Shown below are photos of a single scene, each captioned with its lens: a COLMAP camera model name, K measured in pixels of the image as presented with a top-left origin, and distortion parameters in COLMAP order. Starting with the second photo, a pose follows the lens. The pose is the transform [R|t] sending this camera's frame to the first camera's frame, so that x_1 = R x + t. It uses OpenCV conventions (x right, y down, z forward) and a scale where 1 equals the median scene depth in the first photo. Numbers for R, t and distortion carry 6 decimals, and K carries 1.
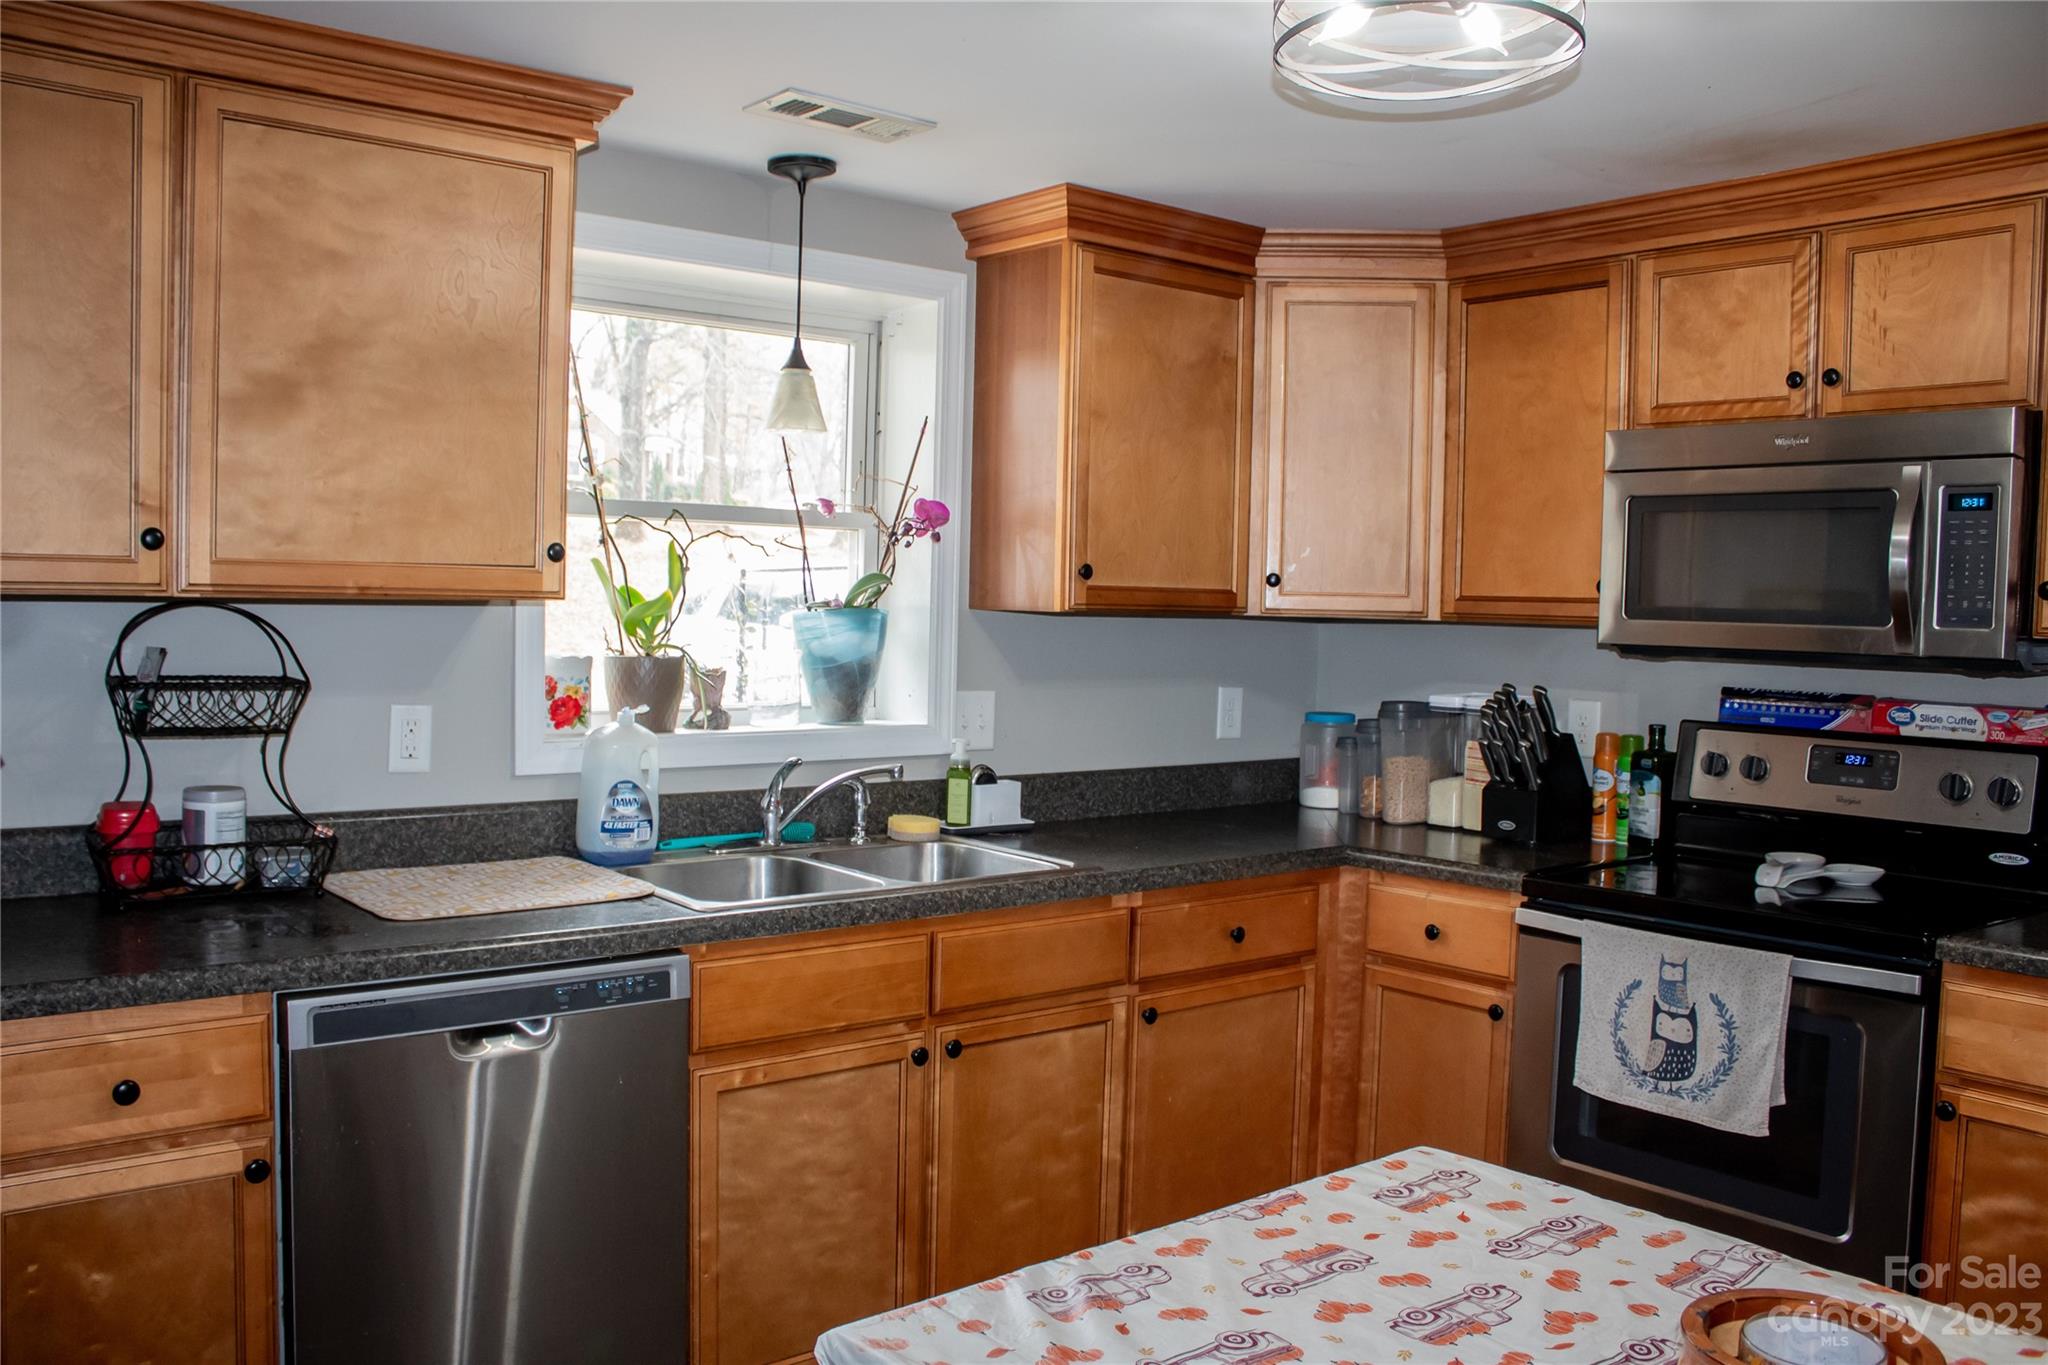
lens RADIAL K [[1680.6, 0, 1024.0], [0, 1680.6, 682.5], [0, 0, 1]] dist [-0.173160, 0.162512]
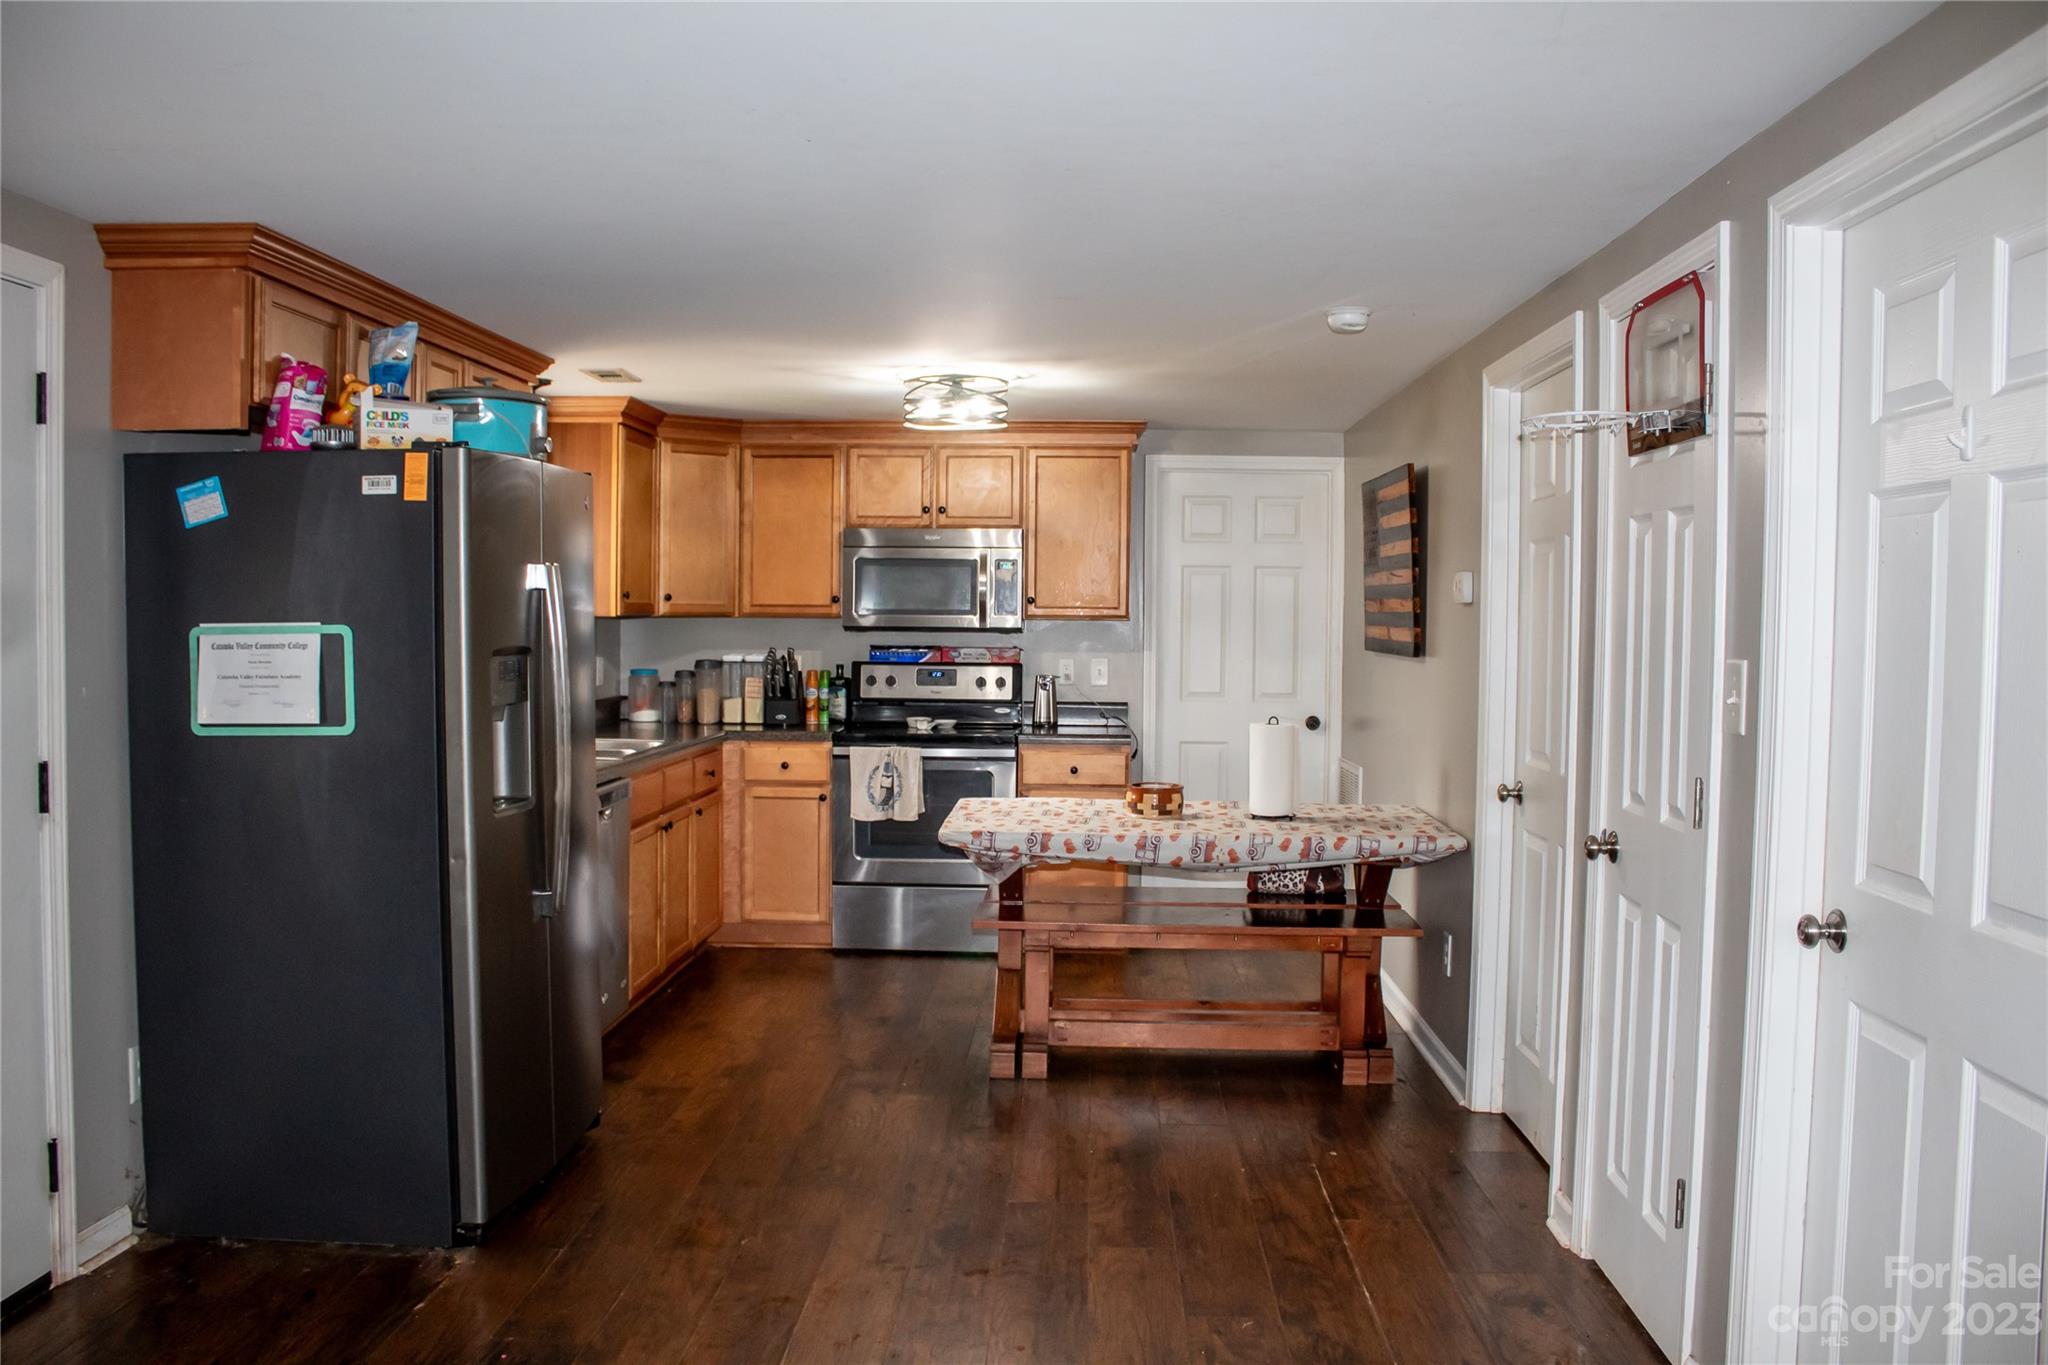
lens RADIAL K [[1680.6, 0, 1024.0], [0, 1680.6, 682.5], [0, 0, 1]] dist [-0.173160, 0.162512]
pose [[0.668370, -0.047214, 0.742329, -1.192011], [0.040745, 0.998809, 0.026842, 0.001239], [-0.742712, 0.012306, 0.669498, -0.687080]]
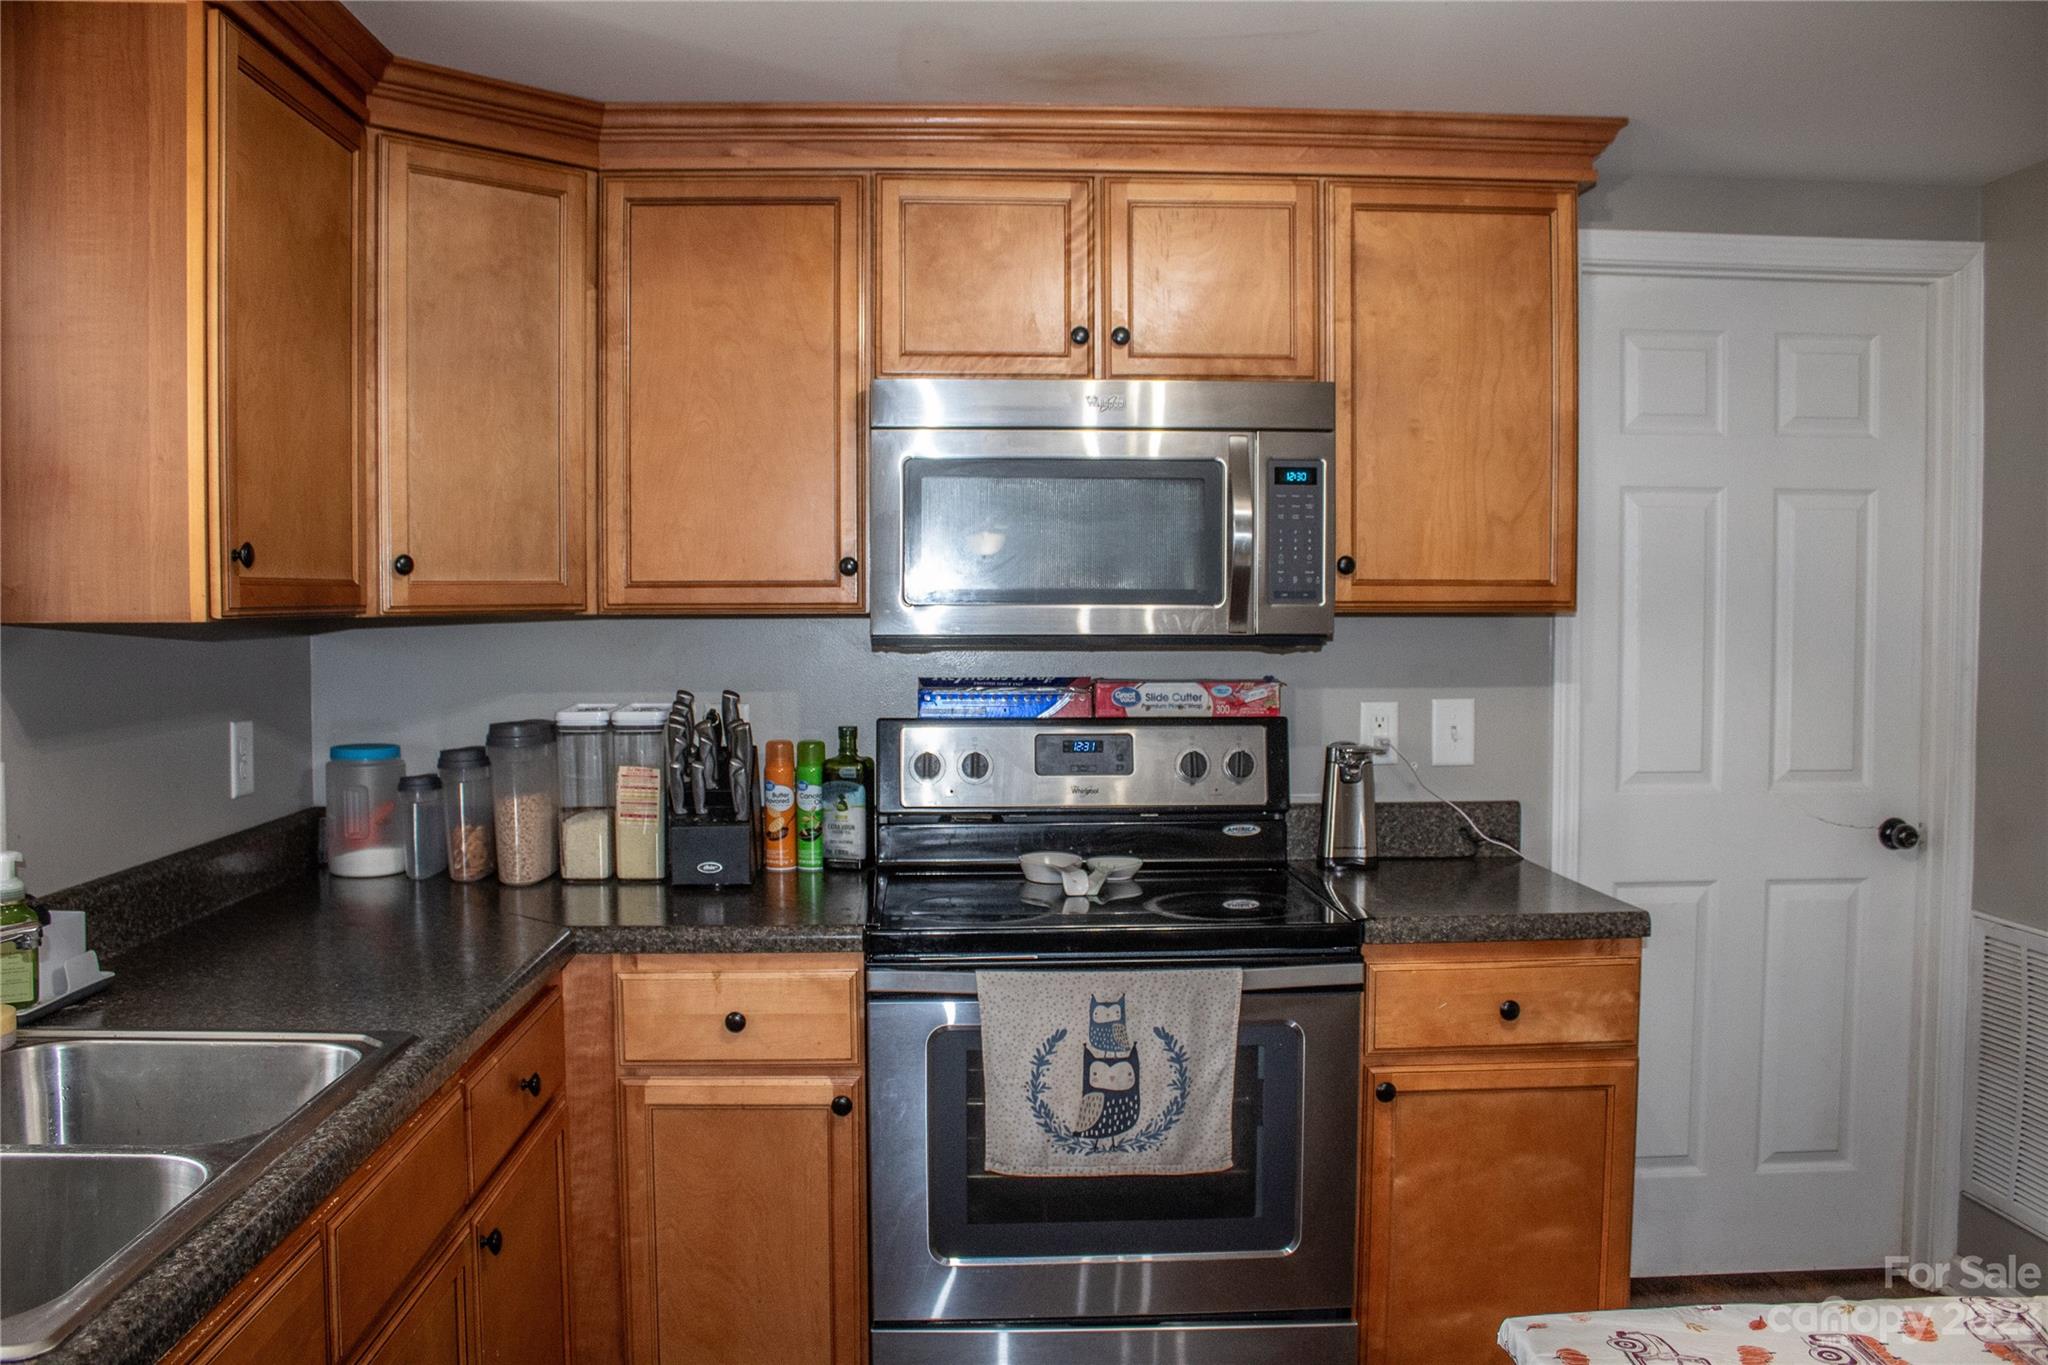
lens RADIAL K [[1680.6, 0, 1024.0], [0, 1680.6, 682.5], [0, 0, 1]] dist [-0.173160, 0.162512]
pose [[0.600527, -0.064135, 0.797029, -0.292414], [0.053023, 0.997778, 0.040338, -0.031576], [-0.797845, 0.018036, 0.602593, 0.456170]]
